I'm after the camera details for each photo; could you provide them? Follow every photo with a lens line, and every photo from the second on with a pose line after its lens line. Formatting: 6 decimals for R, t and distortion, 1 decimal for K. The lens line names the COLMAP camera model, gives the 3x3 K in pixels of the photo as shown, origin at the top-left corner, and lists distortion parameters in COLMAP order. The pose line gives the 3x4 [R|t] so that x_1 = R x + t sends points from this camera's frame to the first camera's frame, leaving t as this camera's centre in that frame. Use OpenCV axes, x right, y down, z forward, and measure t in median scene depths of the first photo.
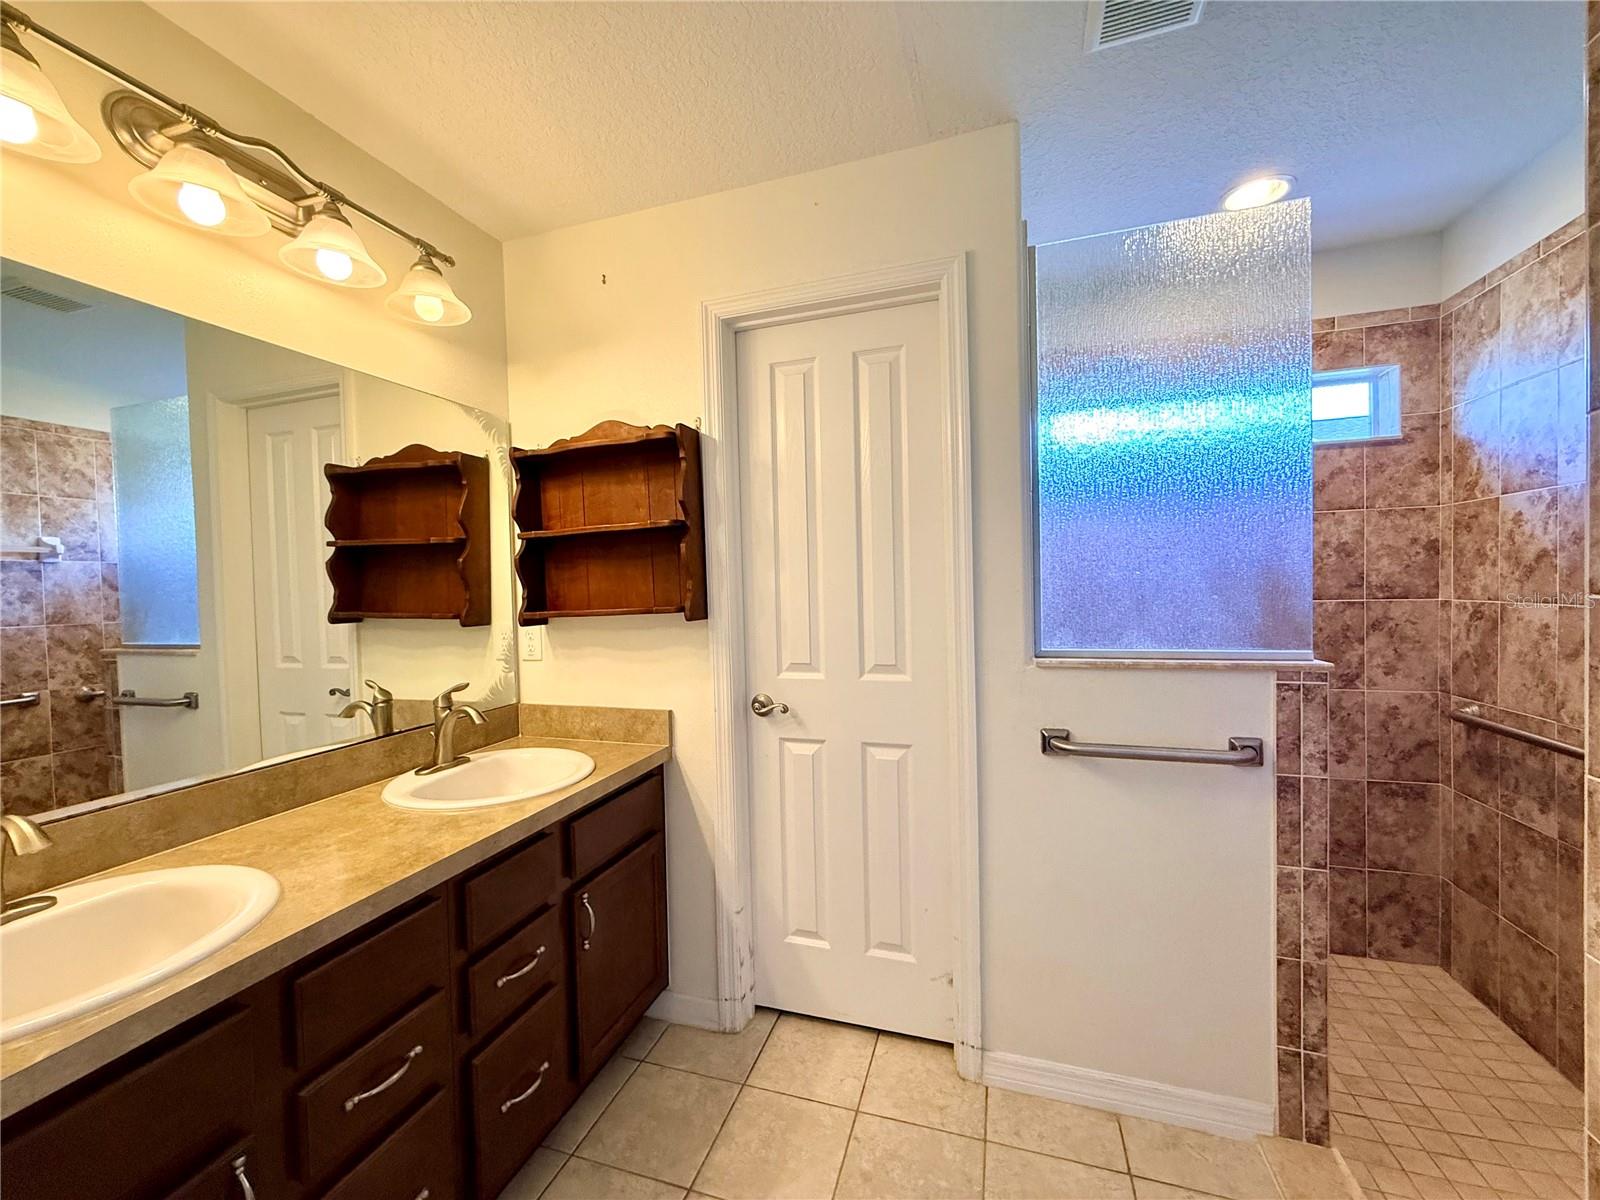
lens RADIAL K [[658.9, 0, 789.9], [0, 658.9, 596.1], [0, 0, 1]] dist [-0.000453, 0.000204]
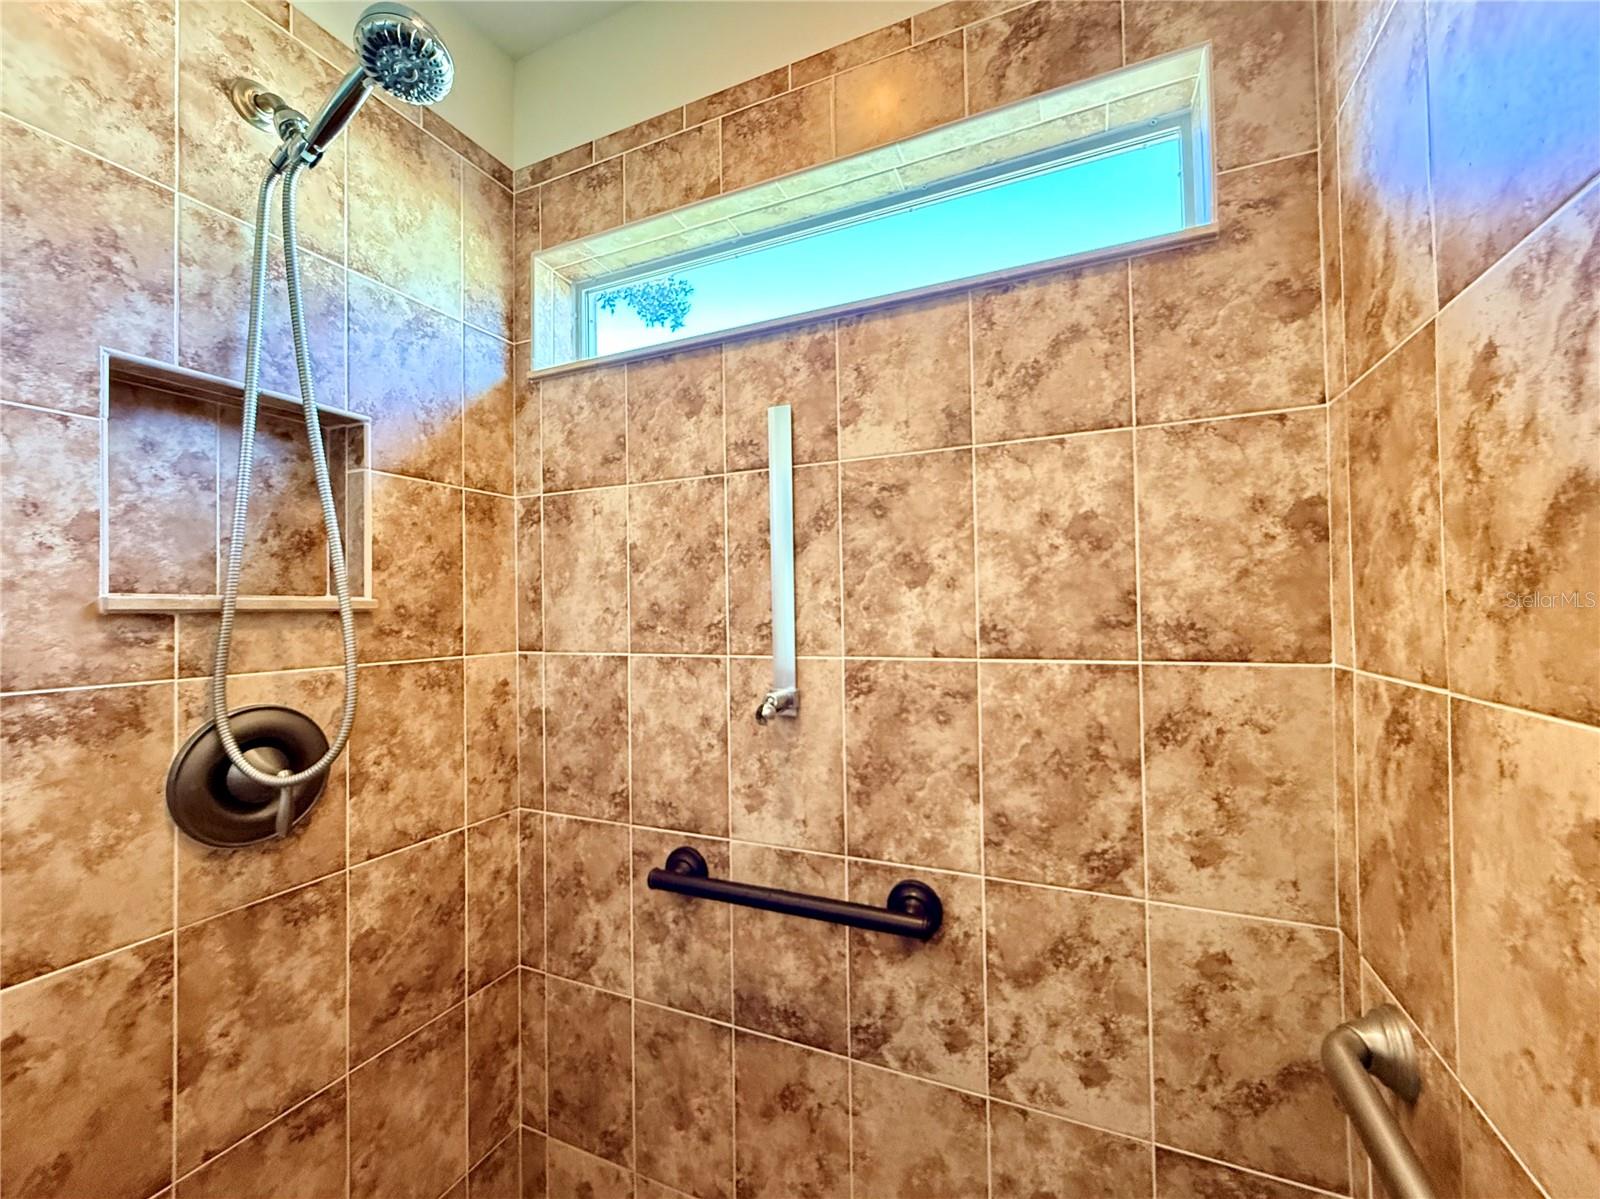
lens RADIAL K [[658.9, 0, 789.9], [0, 658.9, 595.6], [0, 0, 1]] dist [-0.000453, 0.000204]
pose [[0.994163, 0.005803, -0.107731, 0.351452], [-0.010254, 0.999114, -0.040806, -0.007375], [0.107399, 0.041673, 0.993342, 0.294265]]
